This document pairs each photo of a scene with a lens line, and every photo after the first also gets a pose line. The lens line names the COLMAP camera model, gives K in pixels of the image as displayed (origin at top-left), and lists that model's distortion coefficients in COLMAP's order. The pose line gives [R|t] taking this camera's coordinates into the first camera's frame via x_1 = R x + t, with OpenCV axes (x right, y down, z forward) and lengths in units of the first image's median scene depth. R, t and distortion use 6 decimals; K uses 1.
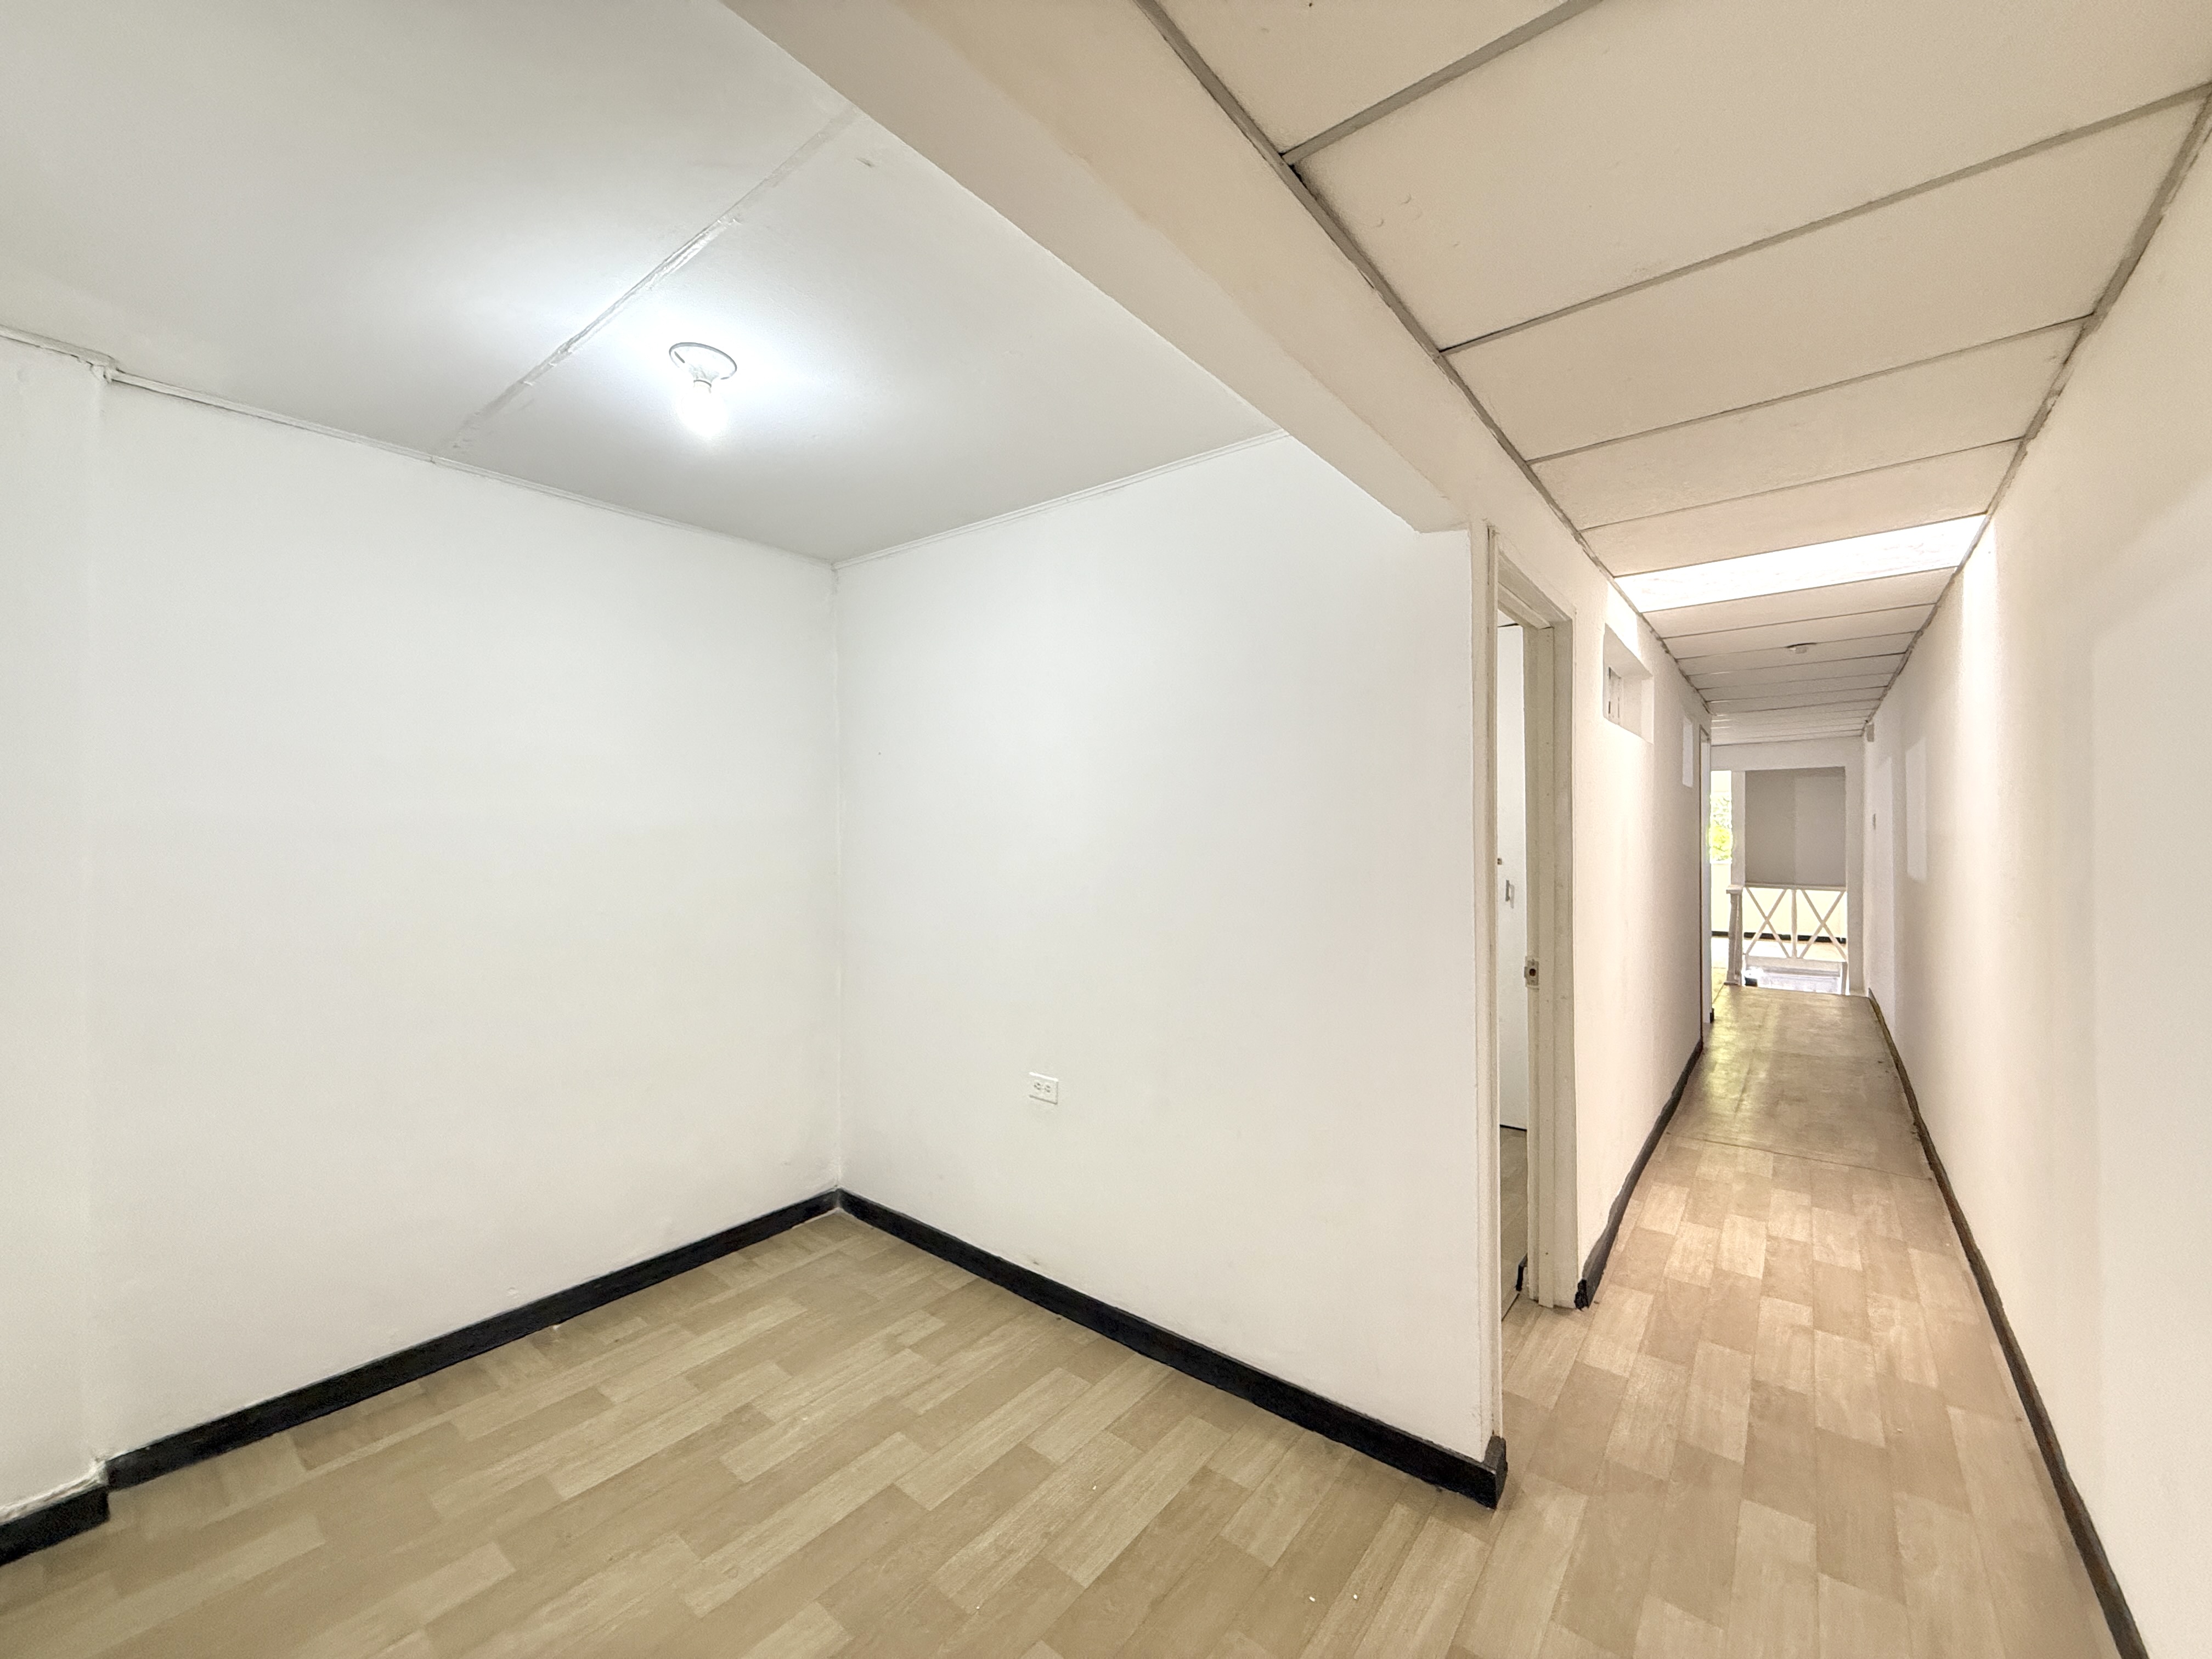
lens RADIAL K [[875.7, 0, 1087.4], [0, 875.7, 832.9], [0, 0, 1]] dist [-0.000539, -0.000123]
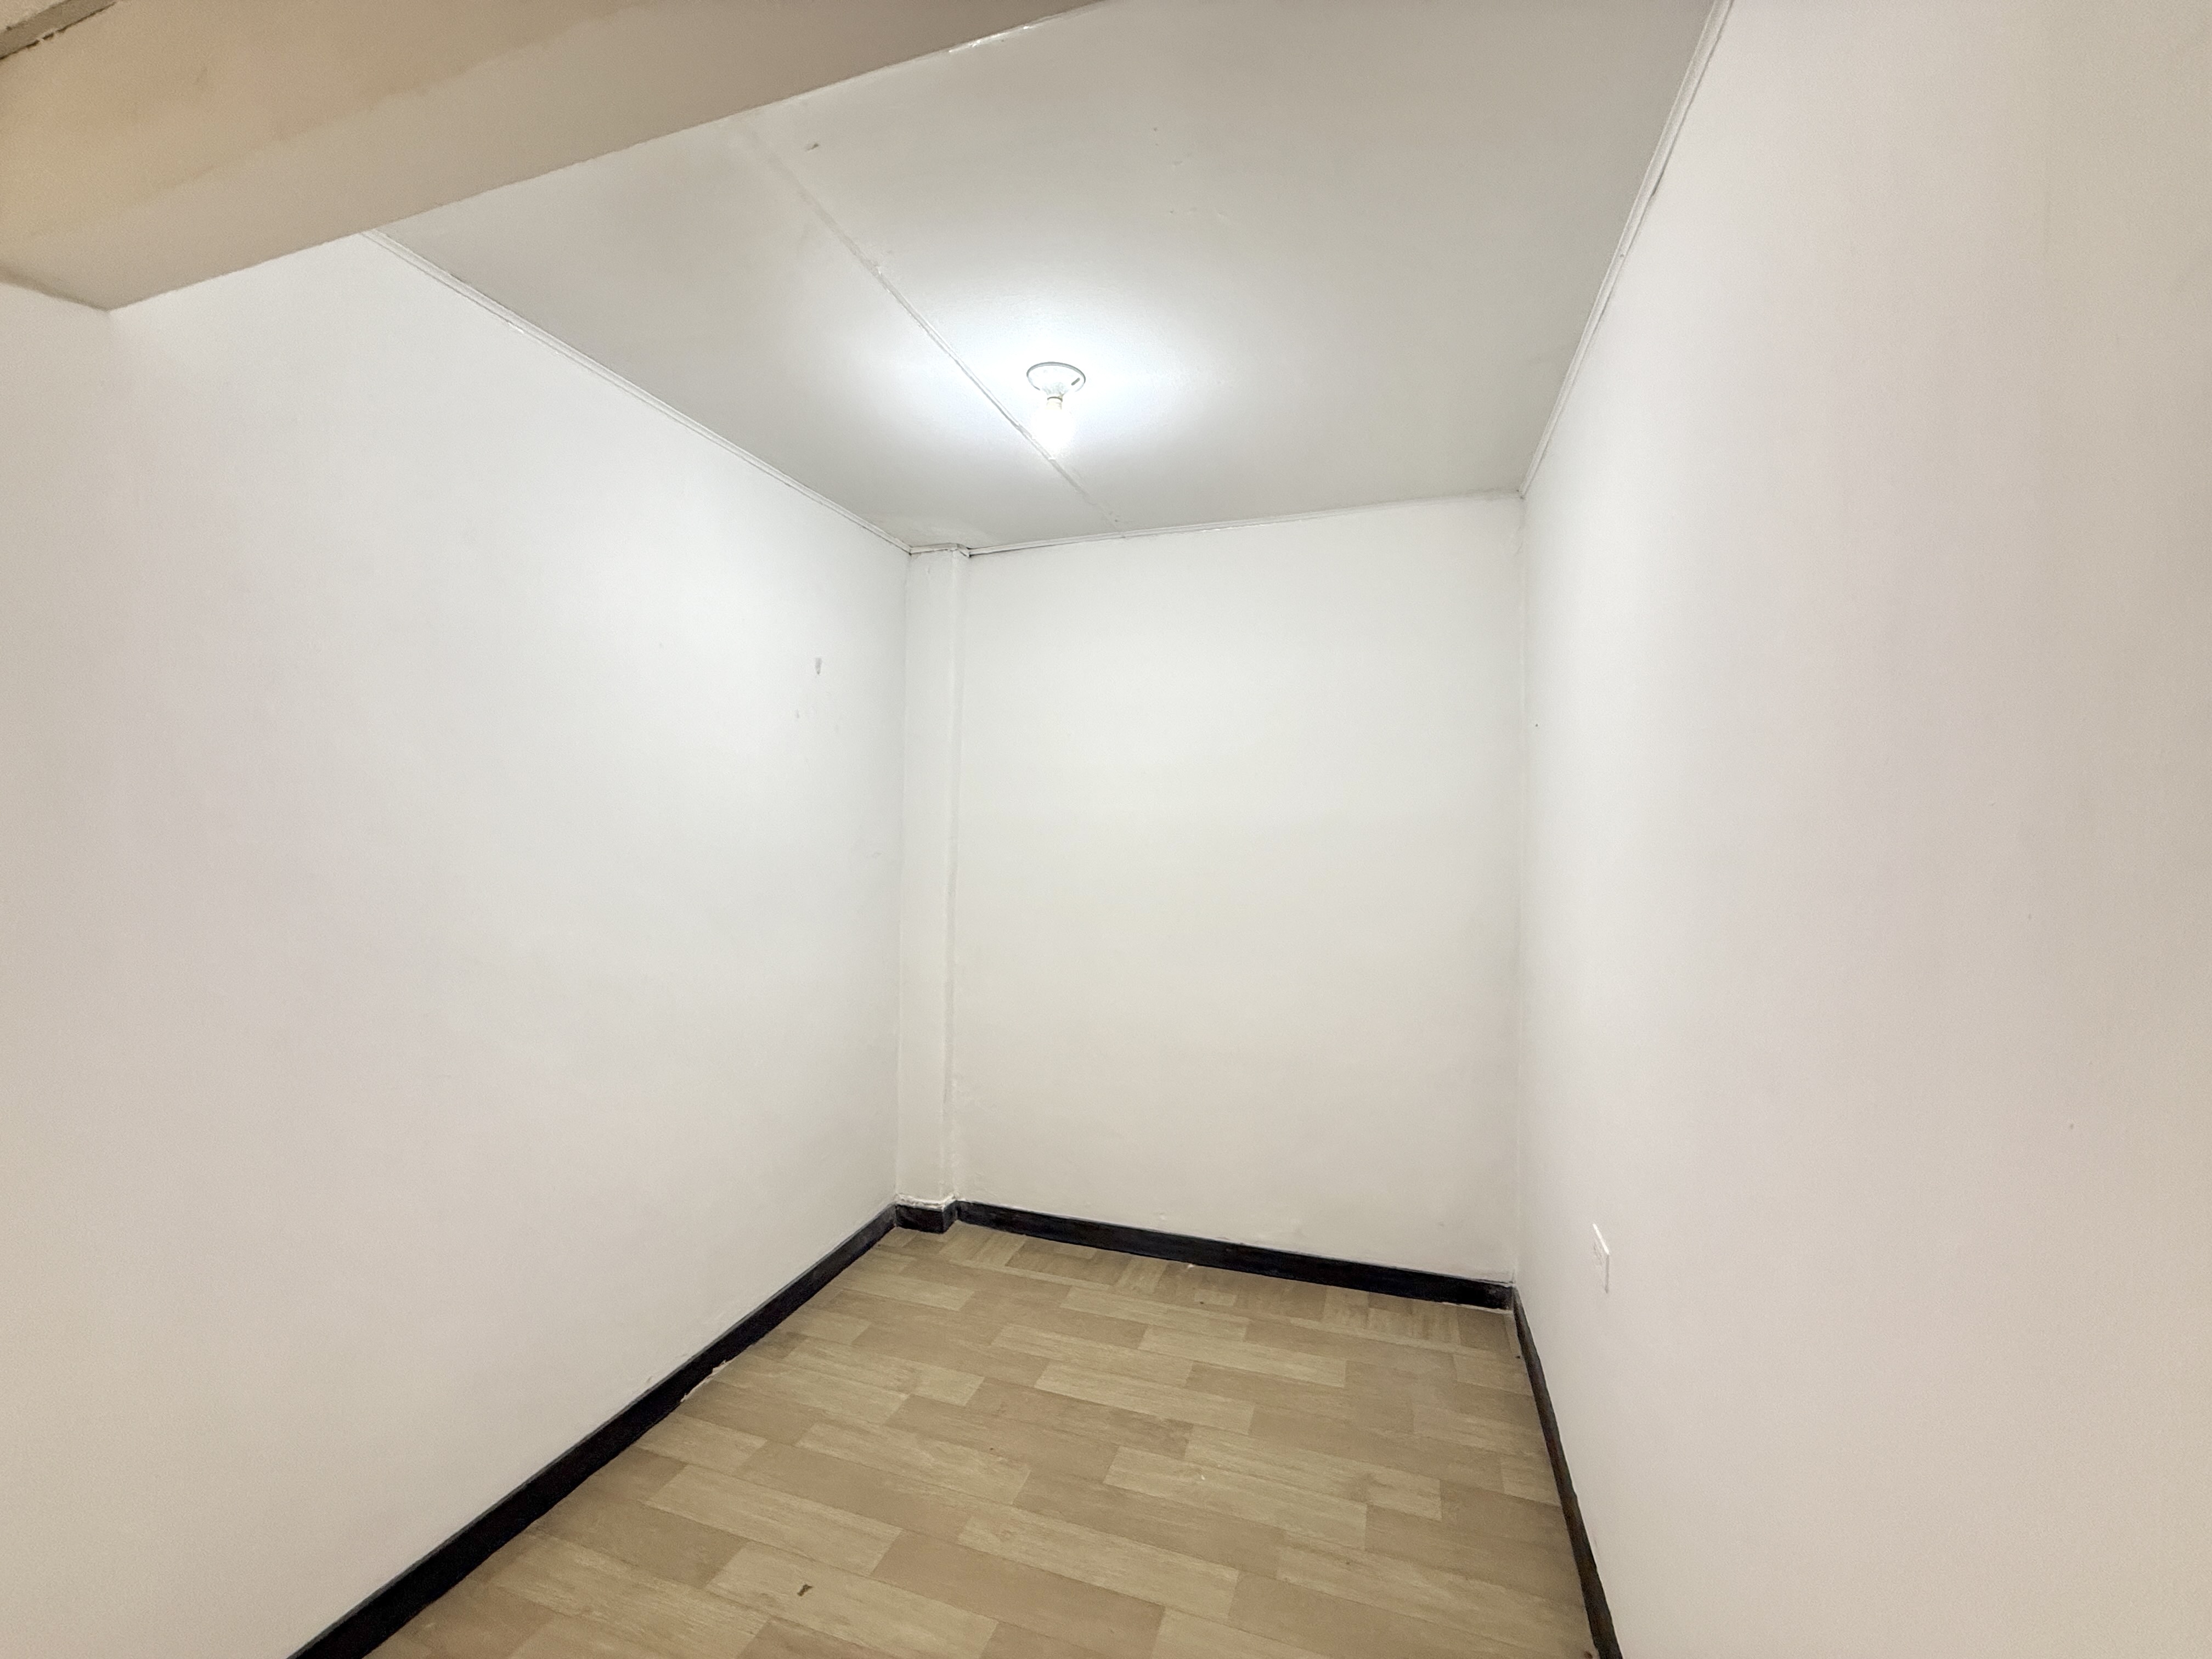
lens RADIAL K [[875.7, 0, 1094.0], [0, 875.7, 830.5], [0, 0, 1]] dist [-0.000539, -0.000123]
pose [[0.353436, 0.007462, -0.935429, 0.468836], [-0.005989, 0.999966, 0.005714, -0.003372], [0.935439, 0.003583, 0.353469, 0.563028]]
